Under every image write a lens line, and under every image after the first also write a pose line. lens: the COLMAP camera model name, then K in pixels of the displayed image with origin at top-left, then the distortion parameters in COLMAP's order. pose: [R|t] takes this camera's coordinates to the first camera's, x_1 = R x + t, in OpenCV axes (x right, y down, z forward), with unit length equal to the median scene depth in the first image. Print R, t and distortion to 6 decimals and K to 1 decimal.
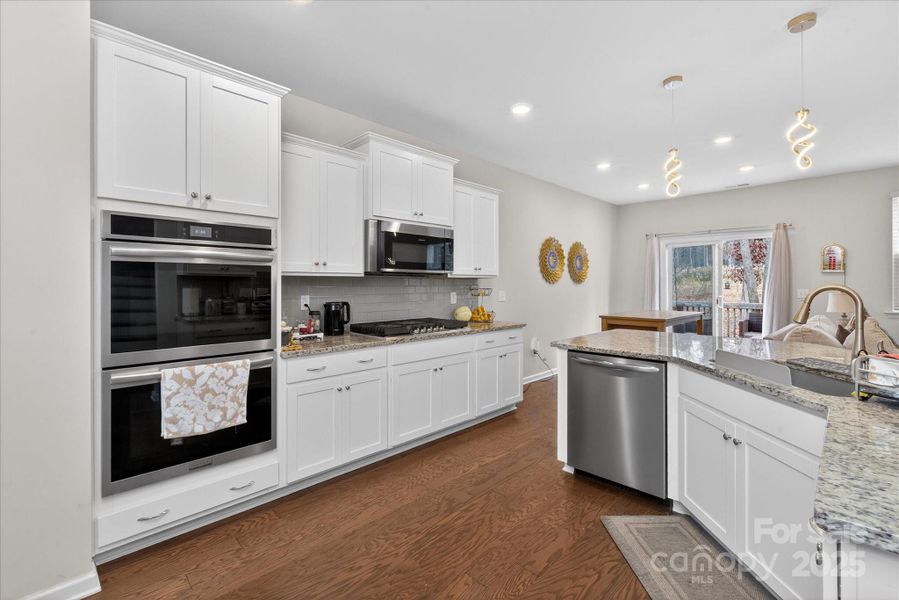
lens RADIAL K [[392.9, 0, 454.5], [0, 392.9, 288.1], [0, 0, 1]] dist [-0.000171, 0.000064]
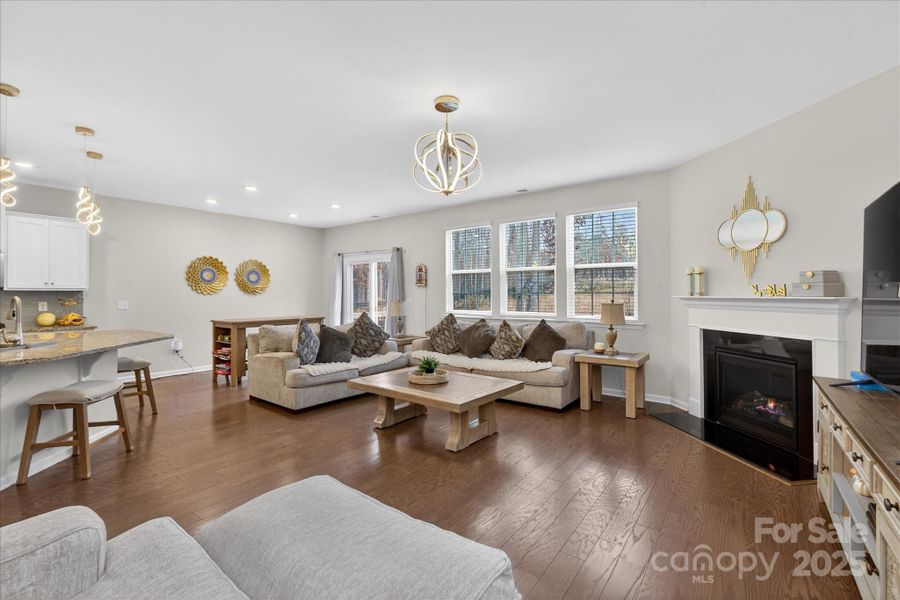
lens RADIAL K [[390.0, 0, 453.1], [0, 390.0, 292.4], [0, 0, 1]] dist [-0.000873, -0.000662]
pose [[0.989364, -0.000201, 0.145460, 1.716276], [0.001540, 0.999957, -0.009096, -0.009975], [-0.145452, 0.009223, 0.989322, -0.624204]]
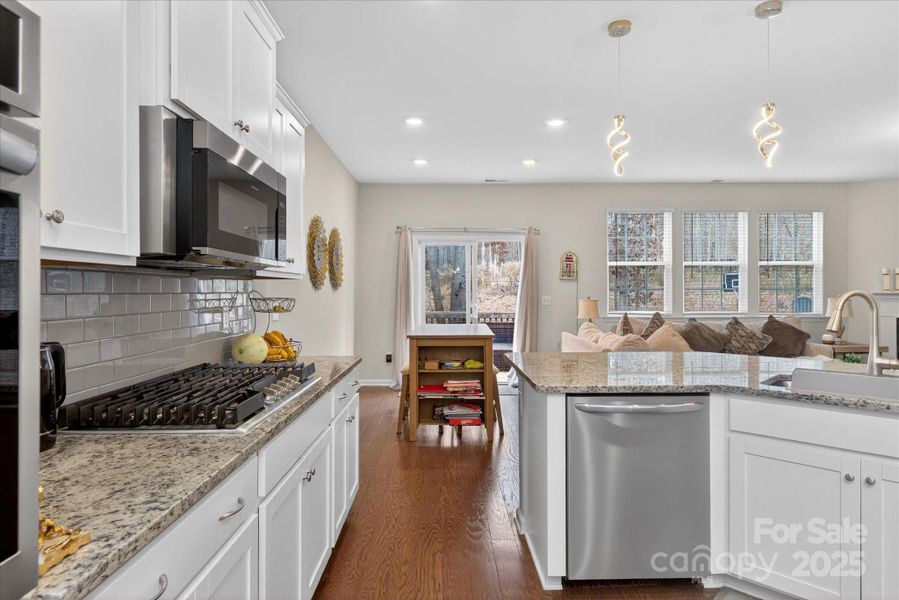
lens RADIAL K [[512.7, 0, 449.5], [0, 512.7, 300.0], [0, 0, 1]] dist [0.002101, 0.000248]
pose [[0.696728, -0.010903, 0.717253, -0.426360], [0.005142, 0.999935, 0.010206, -0.003775], [-0.717317, -0.003422, 0.696738, 0.559191]]
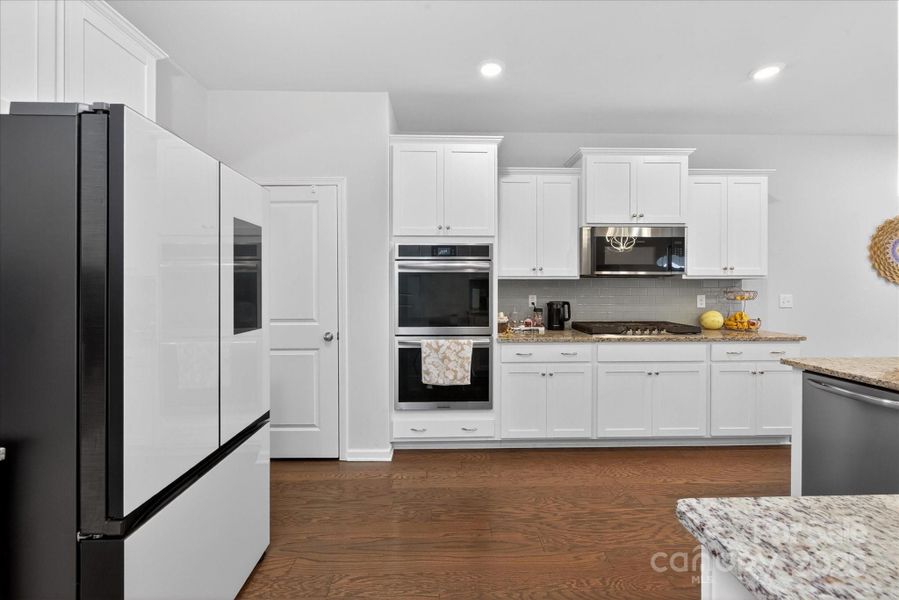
lens RADIAL K [[389.6, 0, 452.6], [0, 389.6, 292.4], [0, 0, 1]] dist [-0.000873, -0.000662]
pose [[0.727358, 0.011423, -0.686163, 0.305600], [-0.006102, 0.999930, 0.010179, -0.001181], [0.686231, -0.003217, 0.727377, -0.046324]]
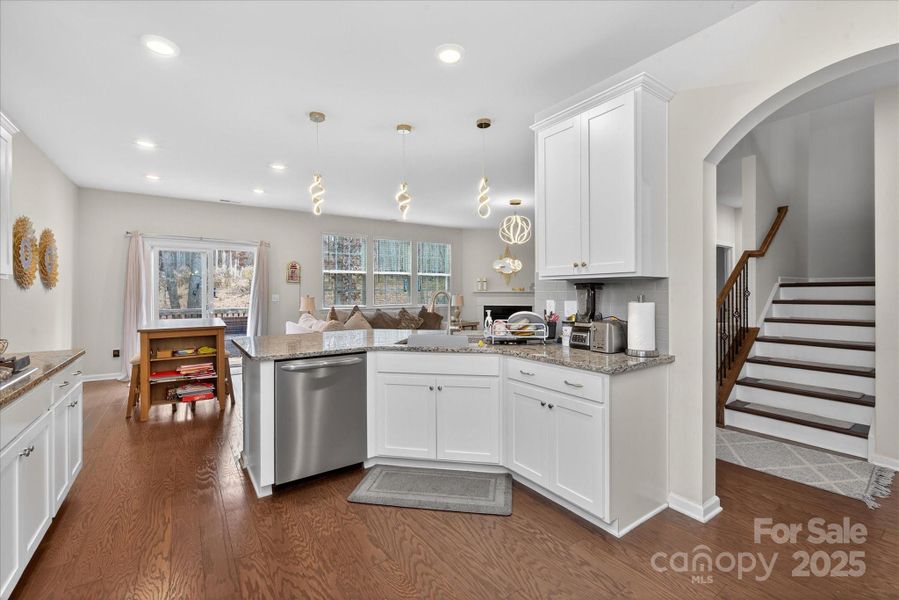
lens RADIAL K [[389.6, 0, 452.6], [0, 389.6, 292.4], [0, 0, 1]] dist [-0.000873, -0.000662]
pose [[0.174165, -0.001424, 0.984715, -0.541689], [0.007783, 0.999970, 0.000070, -0.001994], [-0.984686, 0.007651, 0.174171, 0.421298]]
